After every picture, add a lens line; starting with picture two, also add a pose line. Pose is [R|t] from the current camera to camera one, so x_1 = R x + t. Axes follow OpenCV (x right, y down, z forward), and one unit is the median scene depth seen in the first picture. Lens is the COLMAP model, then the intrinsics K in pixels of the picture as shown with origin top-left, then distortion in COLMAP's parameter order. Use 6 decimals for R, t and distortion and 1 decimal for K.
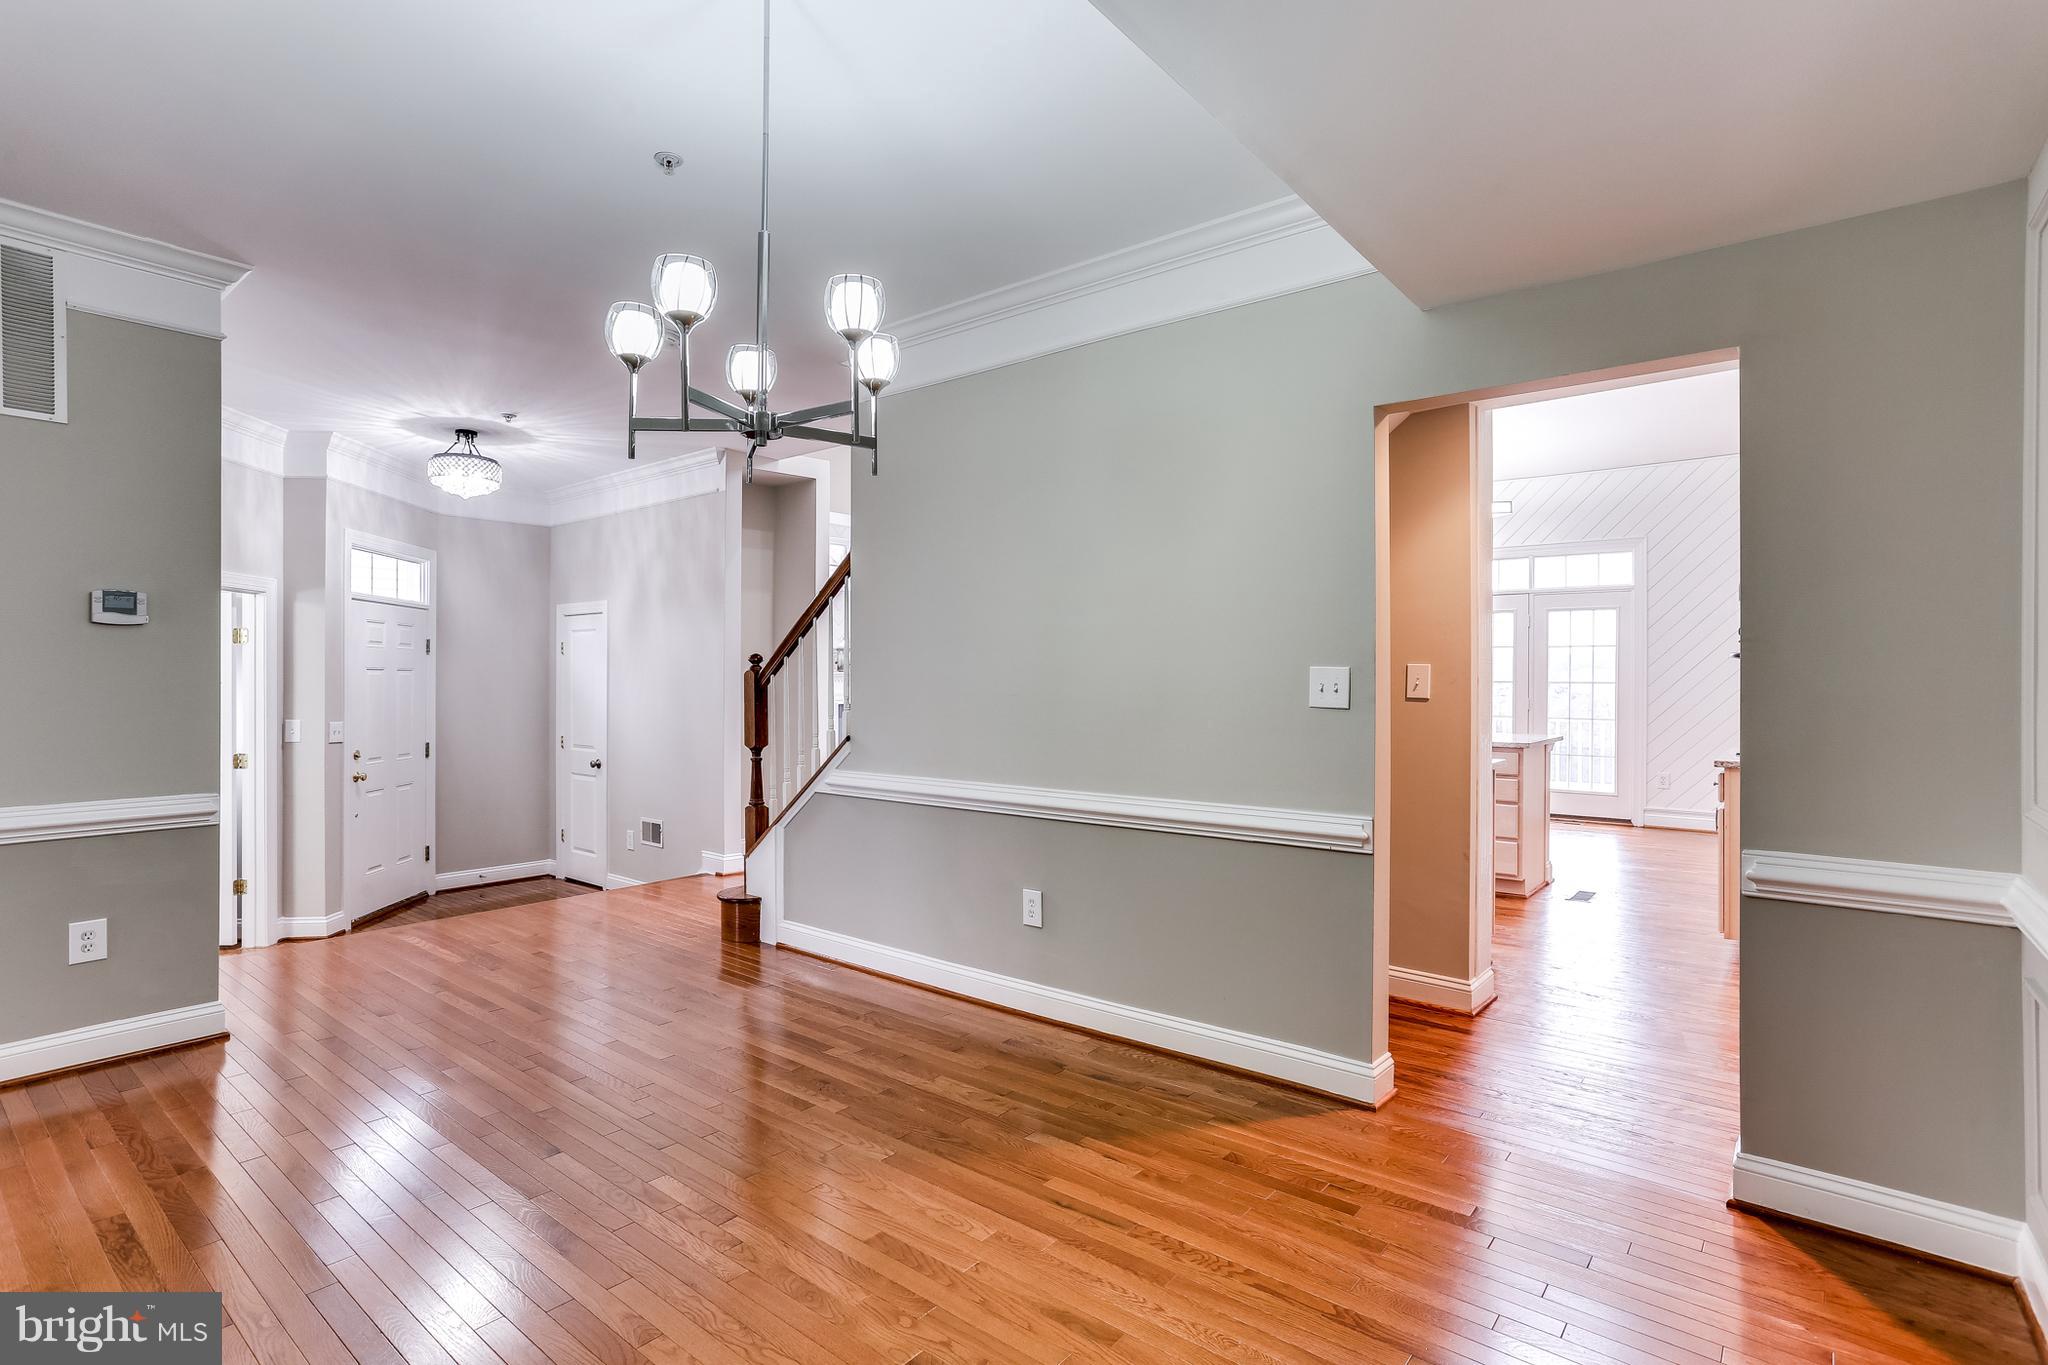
lens RADIAL K [[996.6, 0, 1036.8], [0, 996.6, 680.1], [0, 0, 1]] dist [-0.044269, 0.023616]
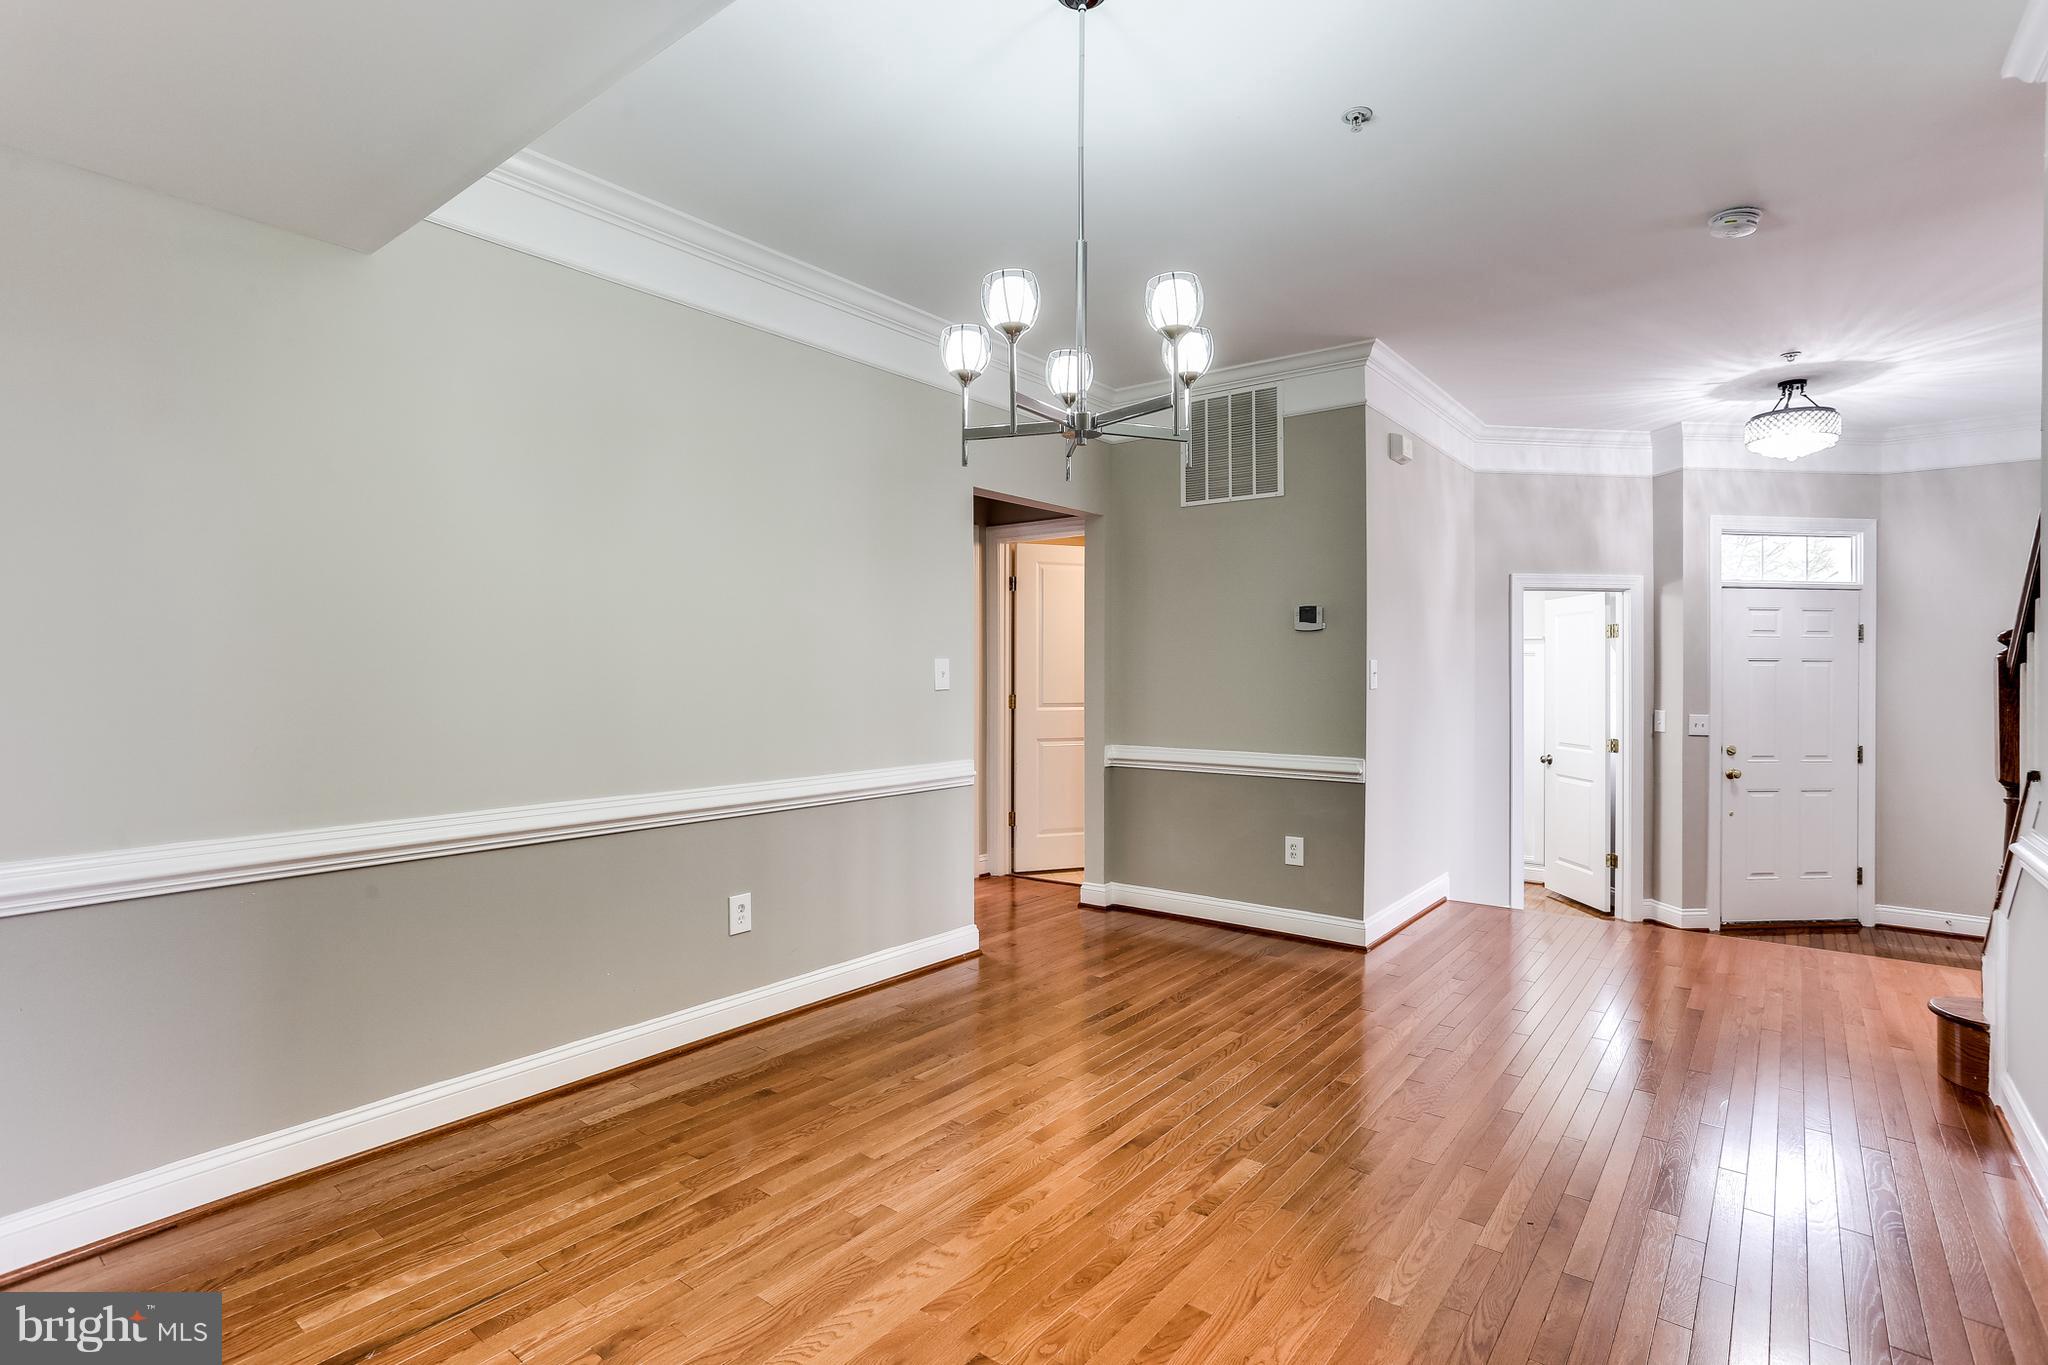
lens RADIAL K [[996.6, 0, 1028.2], [0, 996.6, 674.4], [0, 0, 1]] dist [-0.044269, 0.023616]
pose [[0.003282, 0.001794, -0.999993, 0.272007], [-0.003218, 0.999993, 0.001784, 0.002873], [0.999989, 0.003212, 0.003287, 0.331973]]
